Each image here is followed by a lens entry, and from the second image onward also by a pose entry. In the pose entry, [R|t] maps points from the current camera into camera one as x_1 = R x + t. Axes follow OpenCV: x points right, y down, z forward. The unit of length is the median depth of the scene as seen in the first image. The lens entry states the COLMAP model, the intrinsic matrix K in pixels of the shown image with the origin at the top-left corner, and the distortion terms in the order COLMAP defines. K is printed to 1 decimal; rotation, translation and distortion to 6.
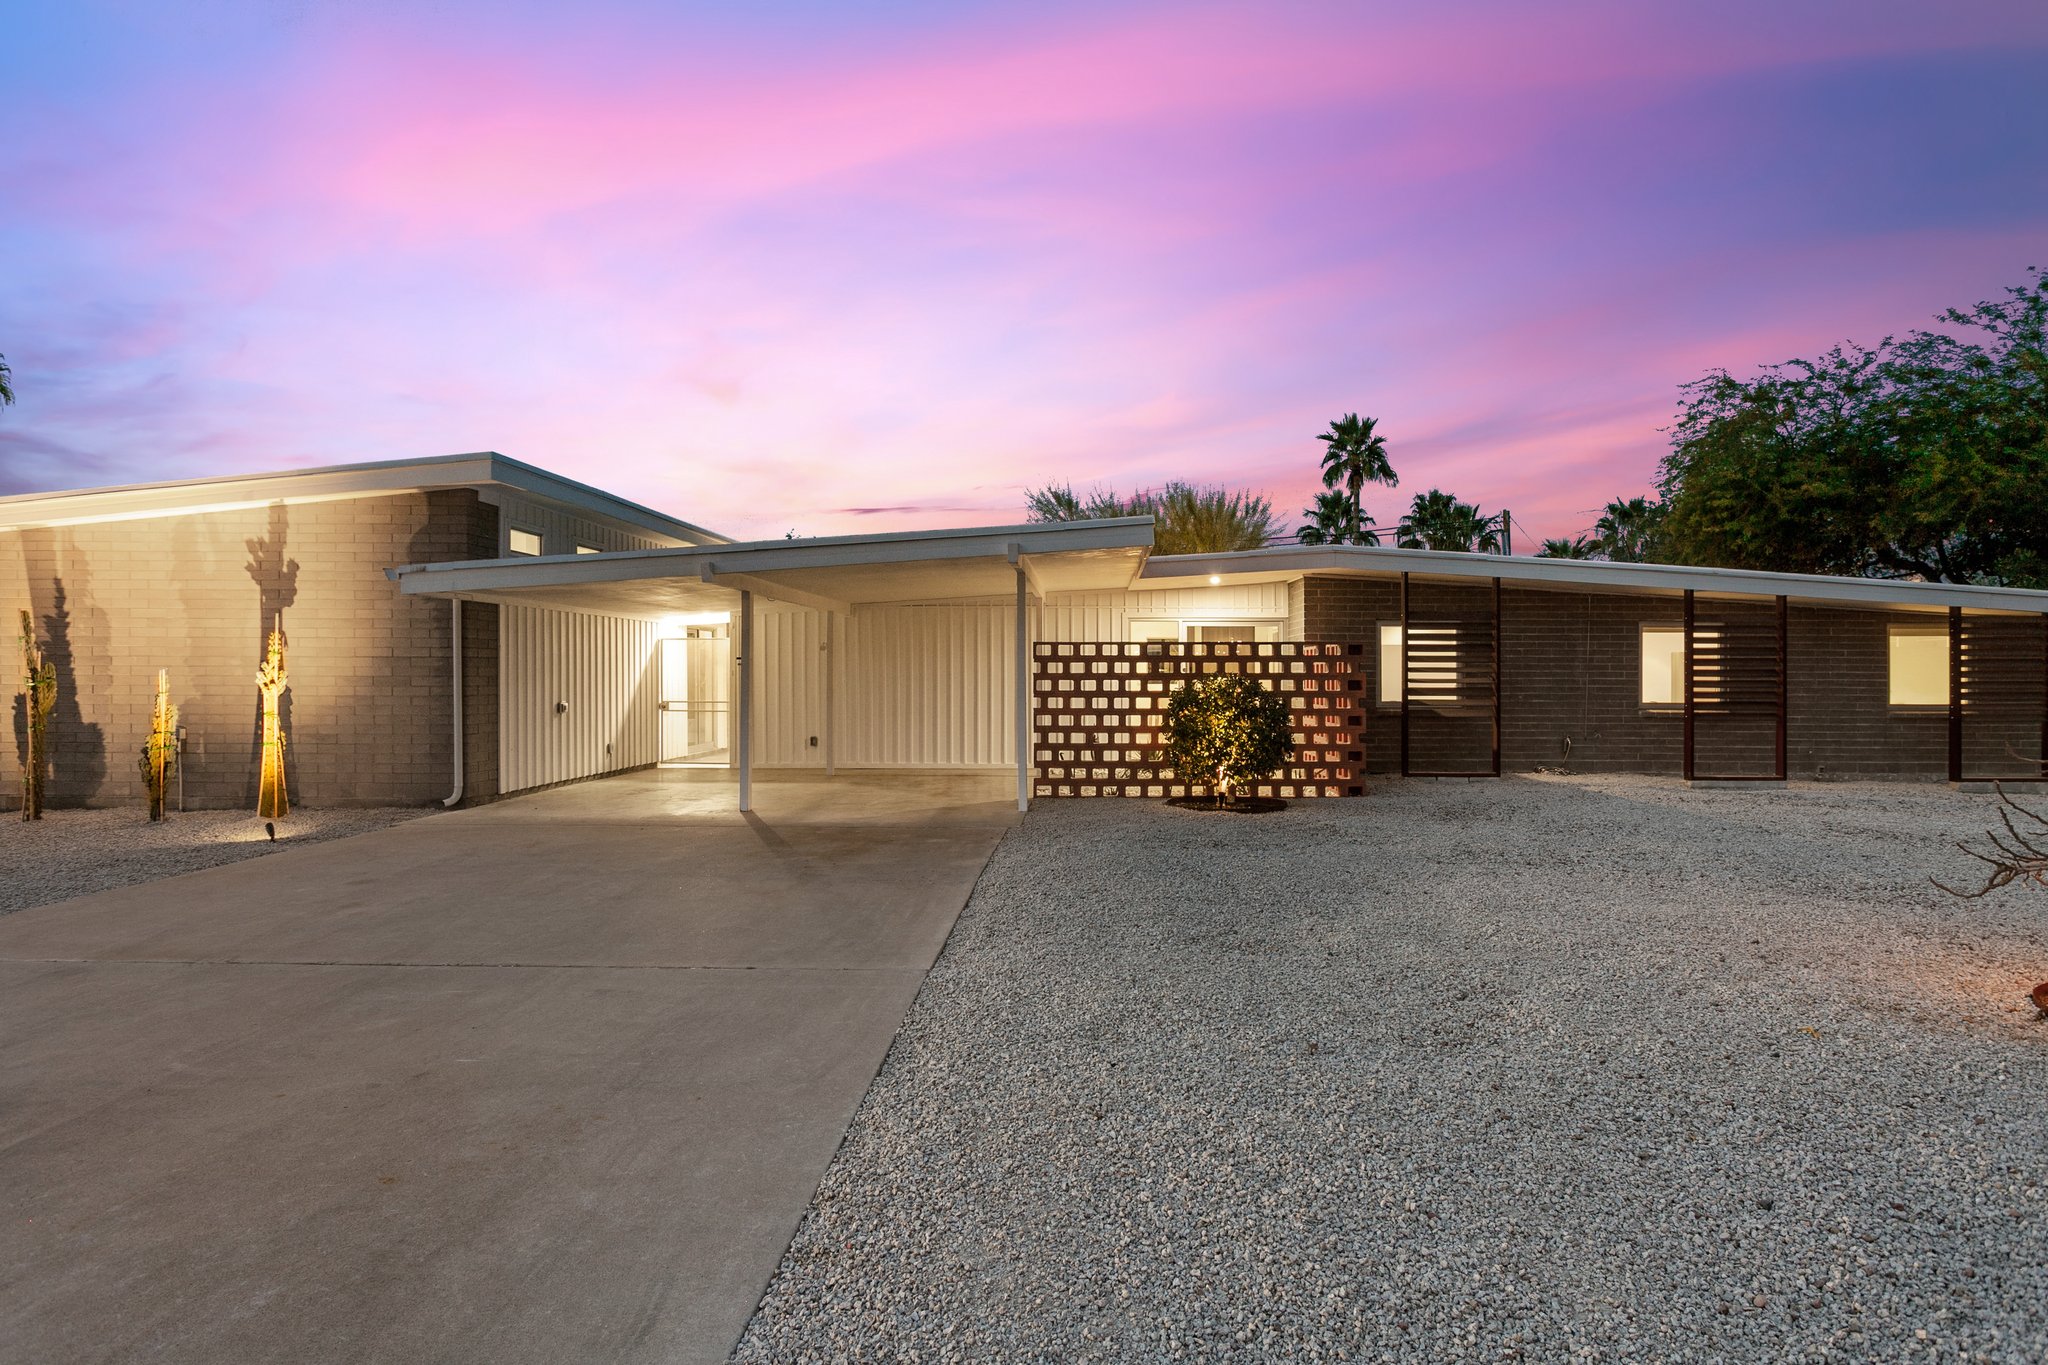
lens RADIAL K [[1161.5, 0, 1024.0], [0, 1161.5, 682.5], [0, 0, 1]] dist [0.000568, 0.000170]
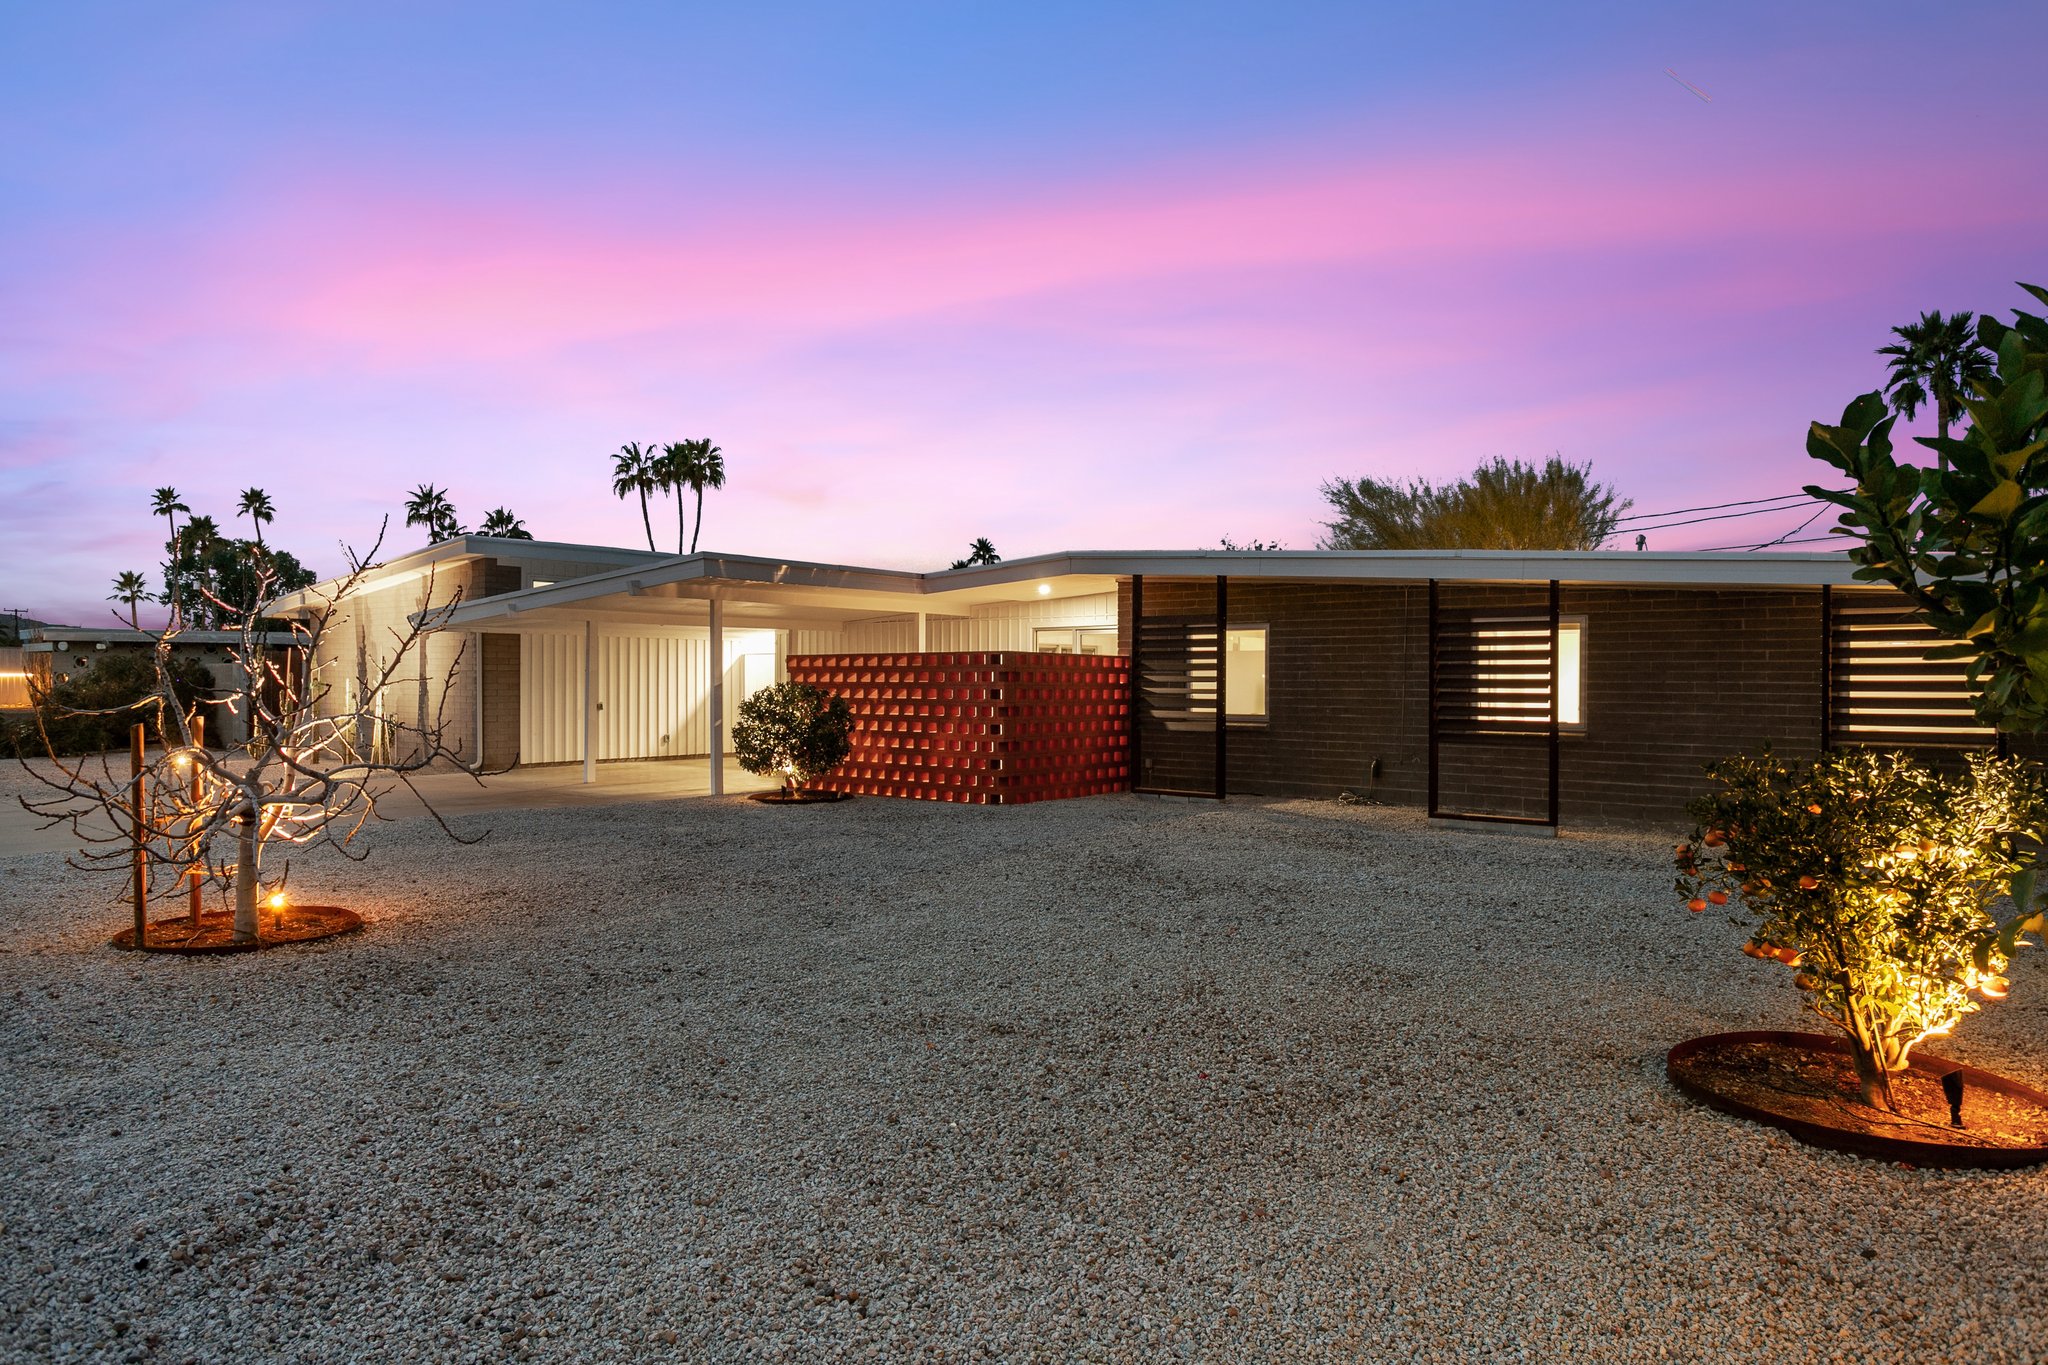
lens RADIAL K [[1302.8, 0, 1024.0], [0, 1302.8, 682.5], [0, 0, 1]] dist [-0.000869, -0.000577]
pose [[0.766156, 0.001795, -0.642652, 0.871211], [-0.006476, 0.999967, -0.004928, -0.002126], [0.642622, 0.007937, 0.766142, 0.123638]]
